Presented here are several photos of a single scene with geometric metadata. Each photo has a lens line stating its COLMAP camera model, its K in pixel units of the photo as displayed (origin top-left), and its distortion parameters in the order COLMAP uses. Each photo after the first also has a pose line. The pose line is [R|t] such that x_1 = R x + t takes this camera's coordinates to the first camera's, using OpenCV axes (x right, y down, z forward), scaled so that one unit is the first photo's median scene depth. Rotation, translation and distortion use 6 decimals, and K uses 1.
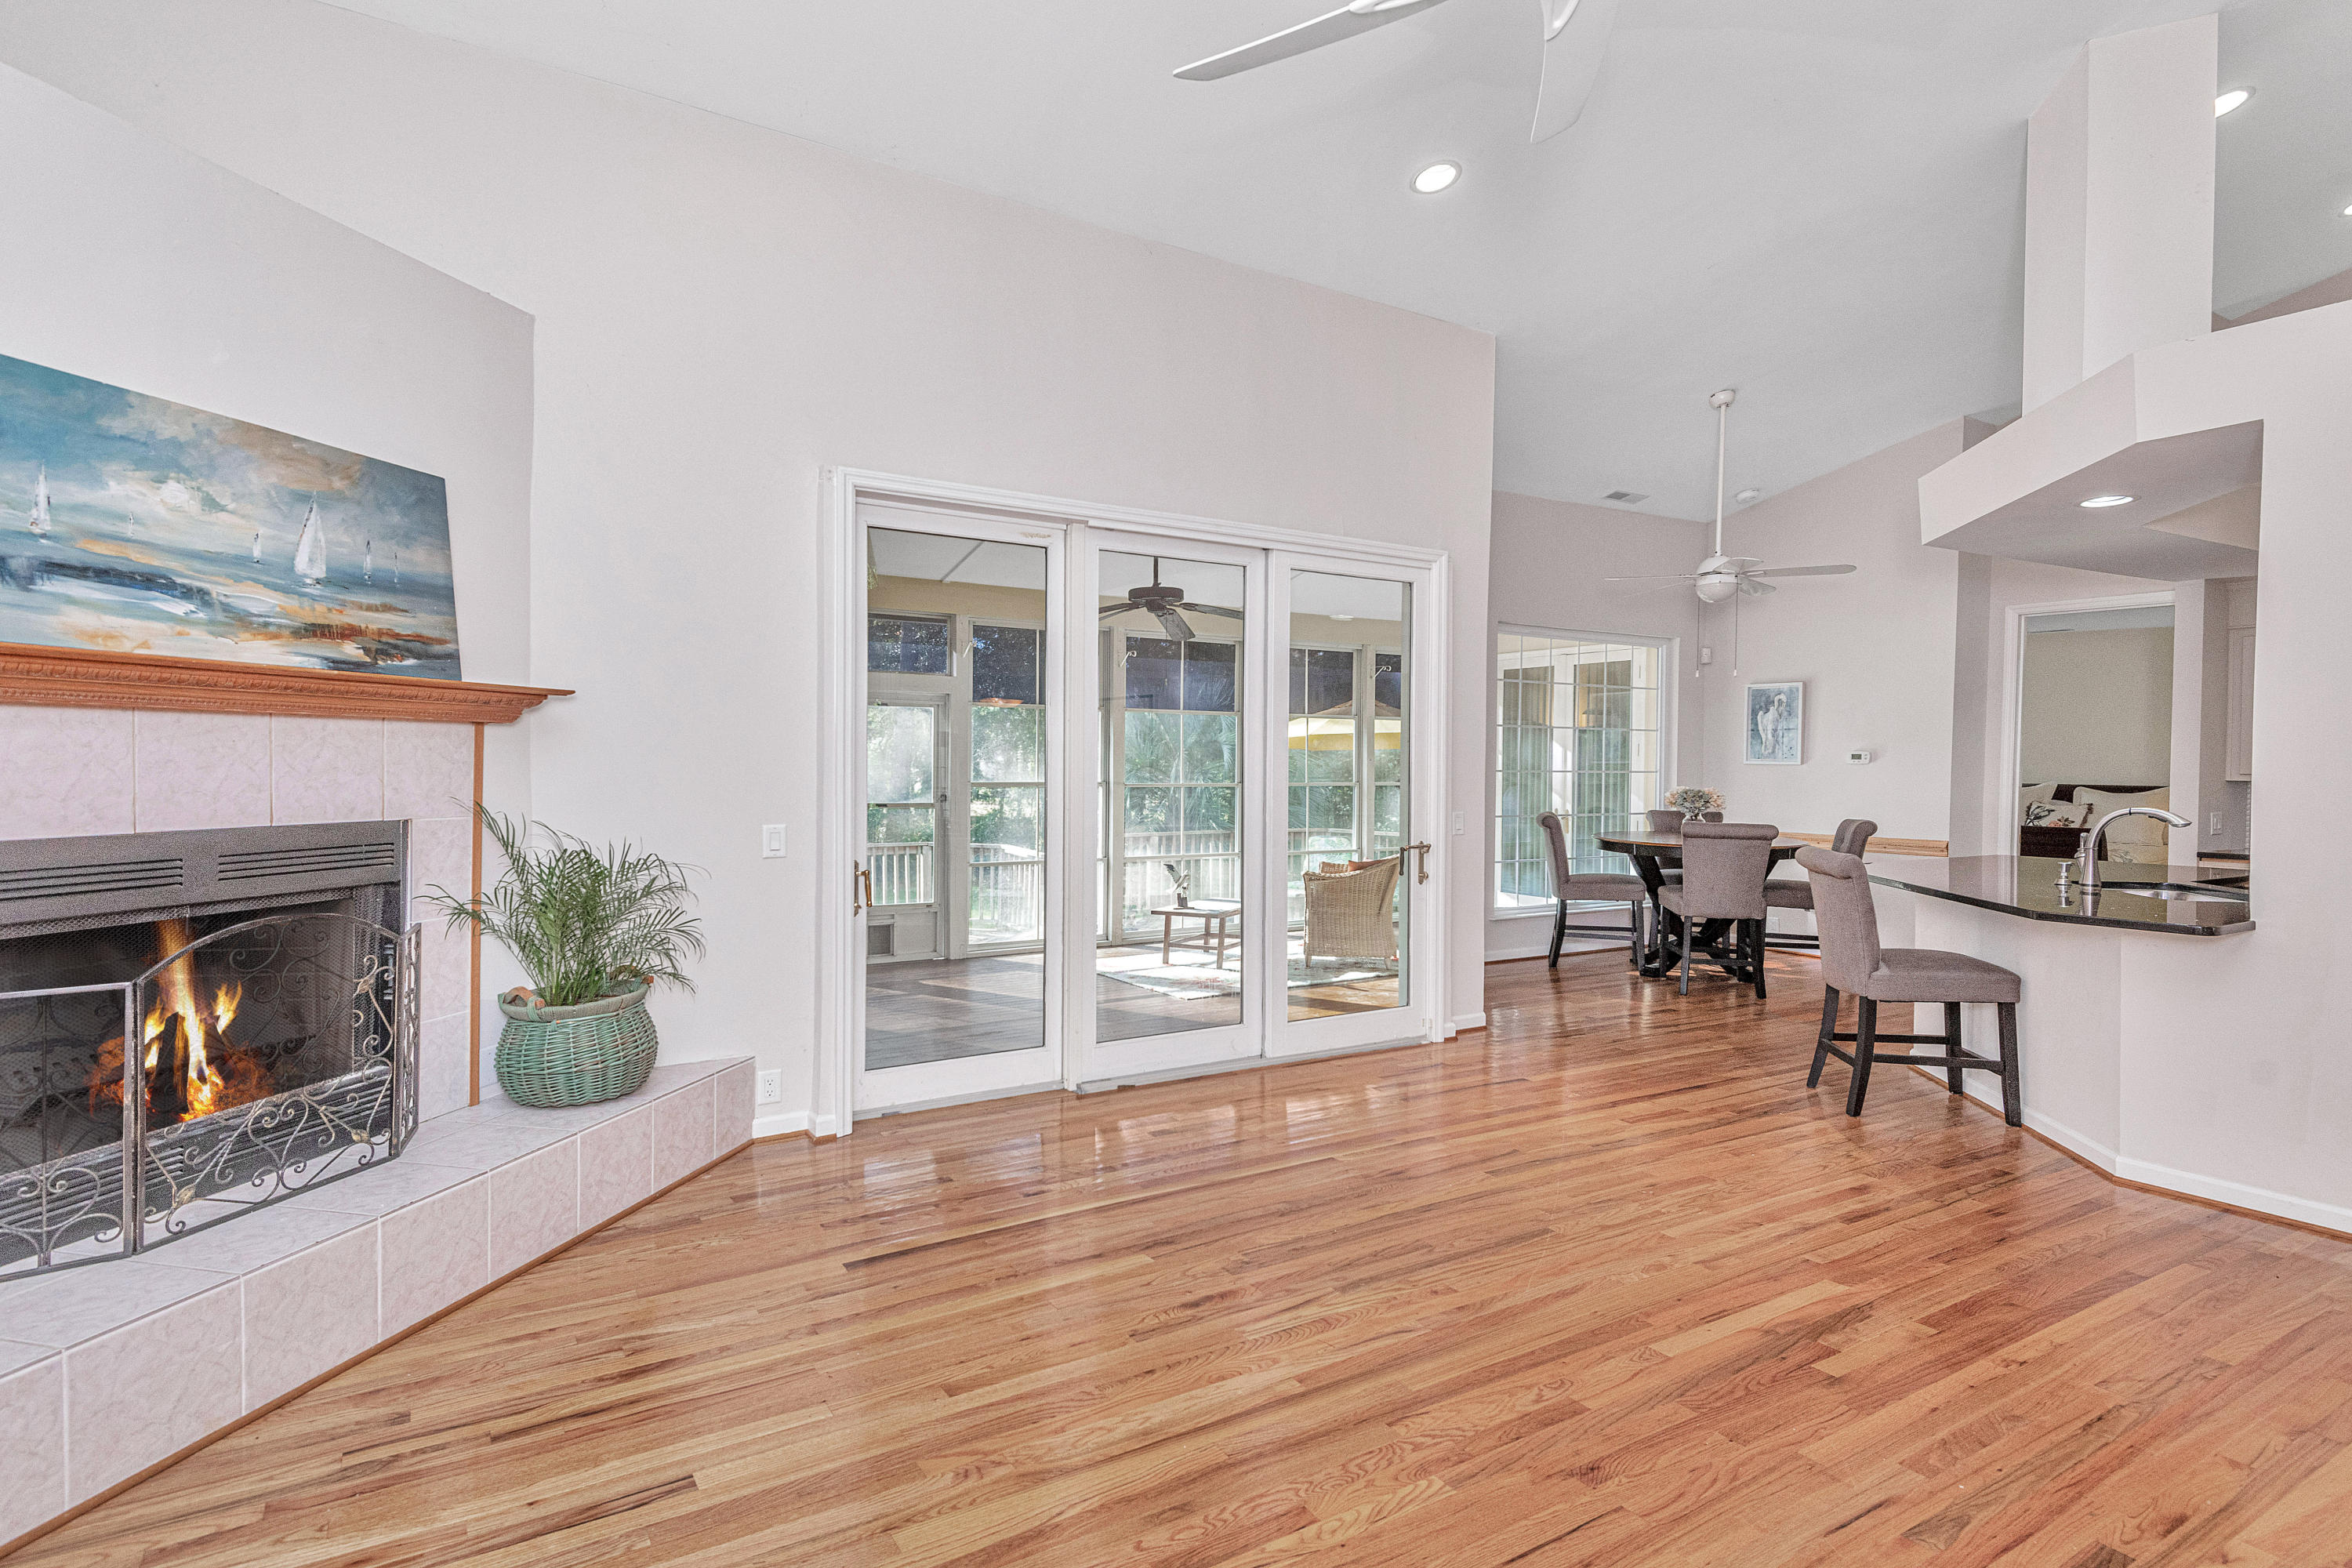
lens RADIAL K [[1082.9, 0, 1163.5], [0, 1082.9, 779.6], [0, 0, 1]] dist [0.025253, -0.010976]
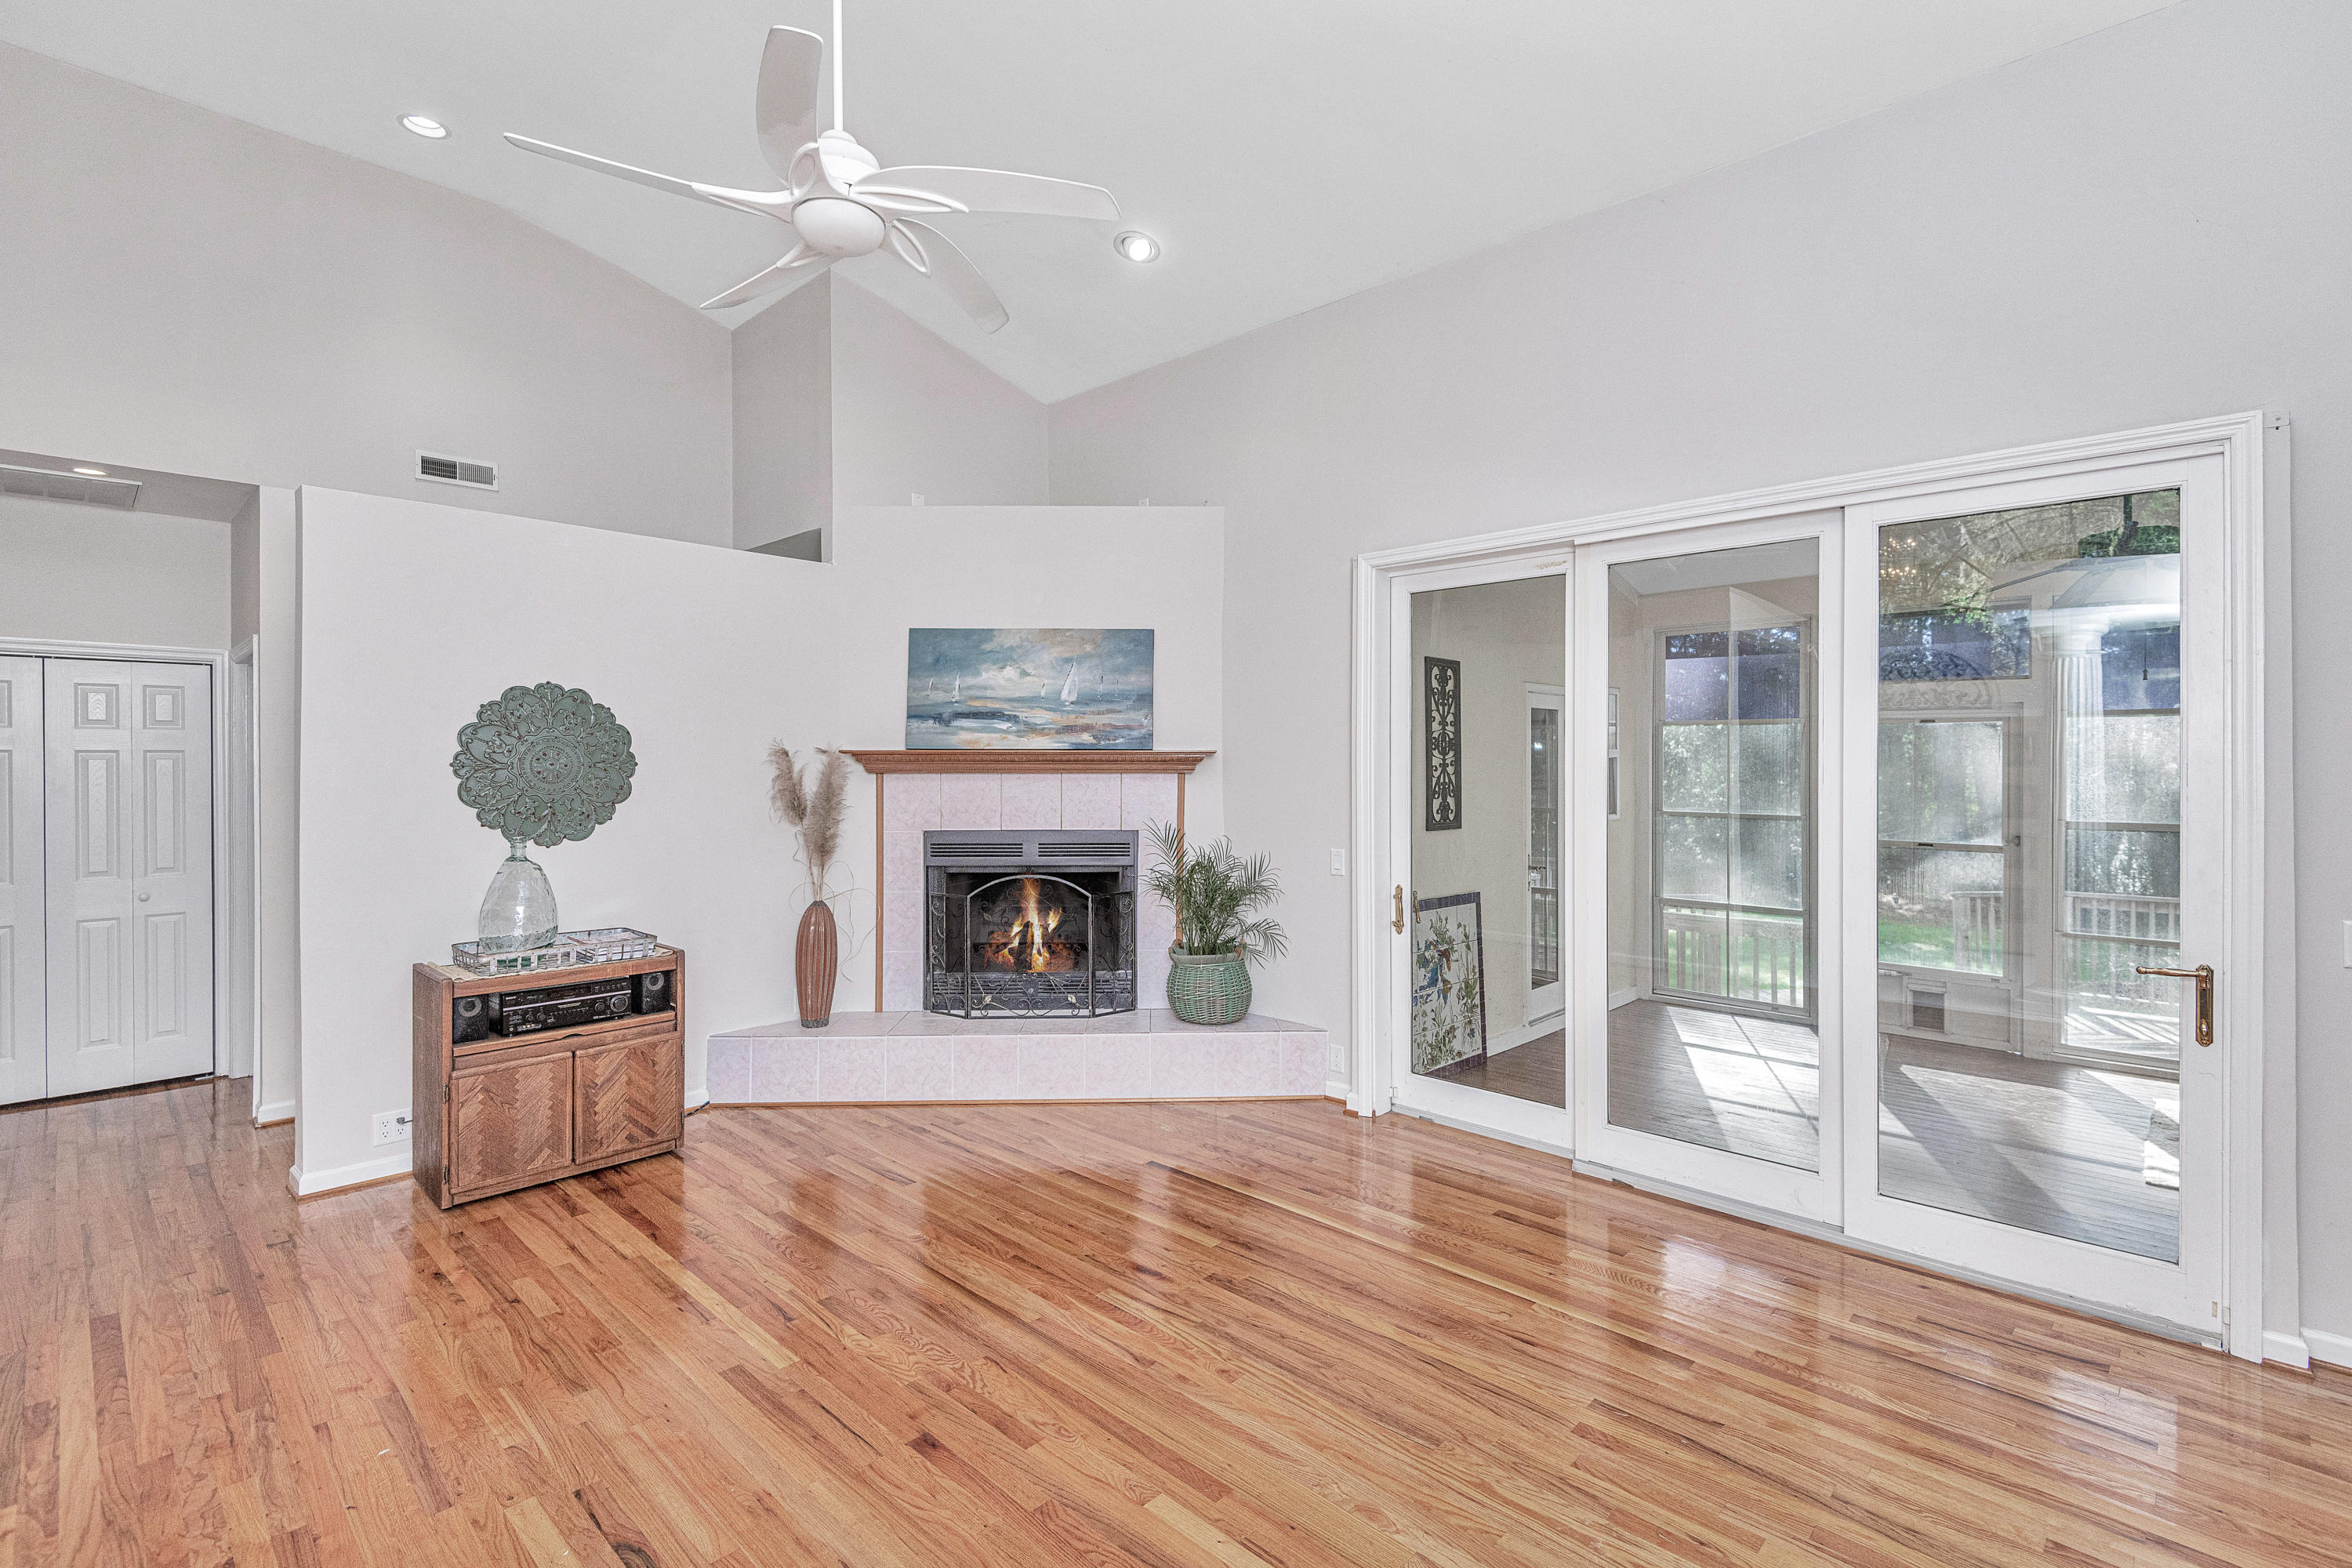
lens RADIAL K [[1082.9, 0, 1160.2], [0, 1082.9, 763.9], [0, 0, 1]] dist [0.025253, -0.010976]
pose [[0.285595, -0.010800, -0.958290, 1.066460], [-0.015048, 0.999763, -0.015752, -0.047130], [0.958232, 0.018919, 0.285364, 0.605391]]
